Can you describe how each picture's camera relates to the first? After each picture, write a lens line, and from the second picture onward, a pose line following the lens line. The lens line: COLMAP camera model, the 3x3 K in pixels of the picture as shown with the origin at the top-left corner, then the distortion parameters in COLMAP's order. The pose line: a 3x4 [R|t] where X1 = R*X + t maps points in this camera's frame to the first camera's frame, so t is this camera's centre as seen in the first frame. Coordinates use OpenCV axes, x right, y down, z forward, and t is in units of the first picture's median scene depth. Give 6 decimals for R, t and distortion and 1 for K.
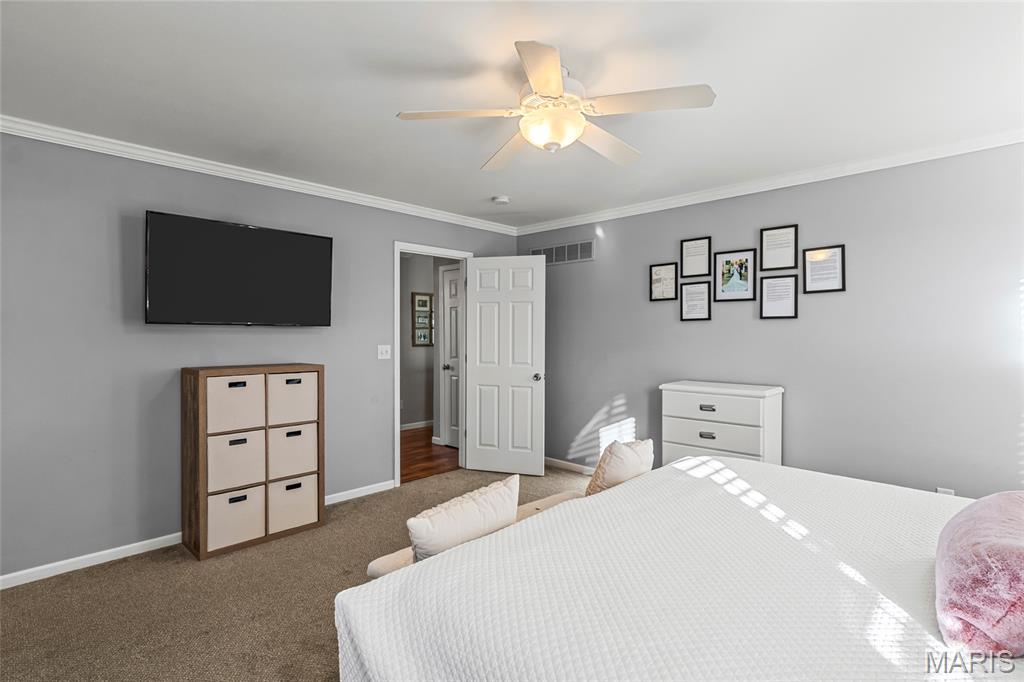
lens RADIAL K [[498.2, 0, 512.5], [0, 498.2, 344.1], [0, 0, 1]] dist [-0.013802, 0.007676]
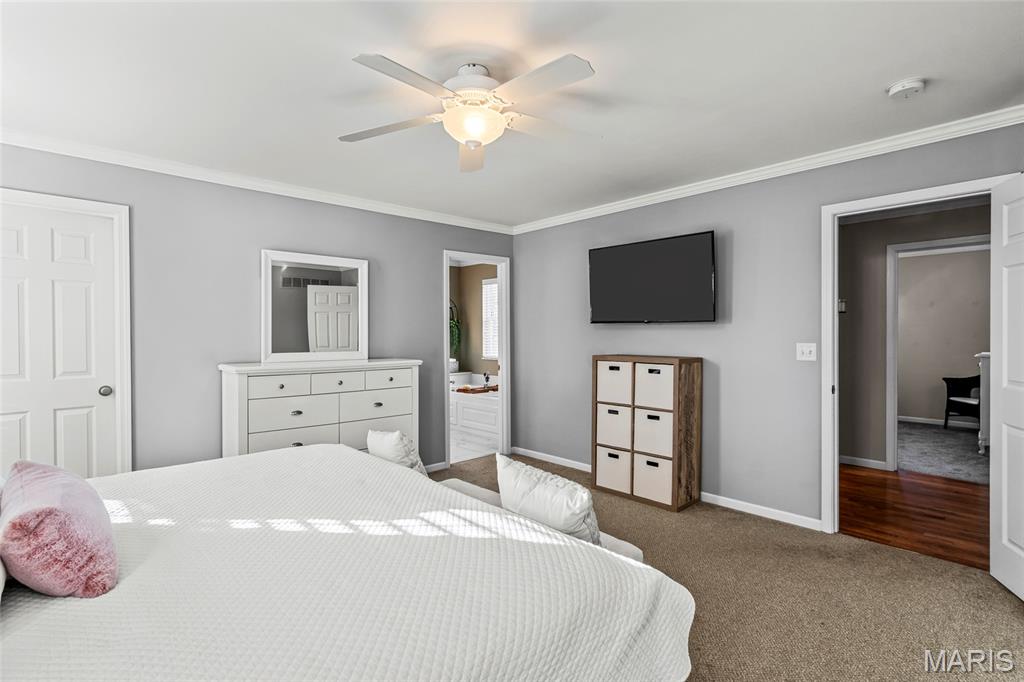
lens RADIAL K [[498.2, 0, 512.5], [0, 498.2, 333.4], [0, 0, 1]] dist [-0.013802, 0.007676]
pose [[-0.056236, 0.004595, -0.998407, 0.729854], [-0.017967, 0.999823, 0.005613, -0.013070], [0.998256, 0.018254, -0.056144, 0.755499]]
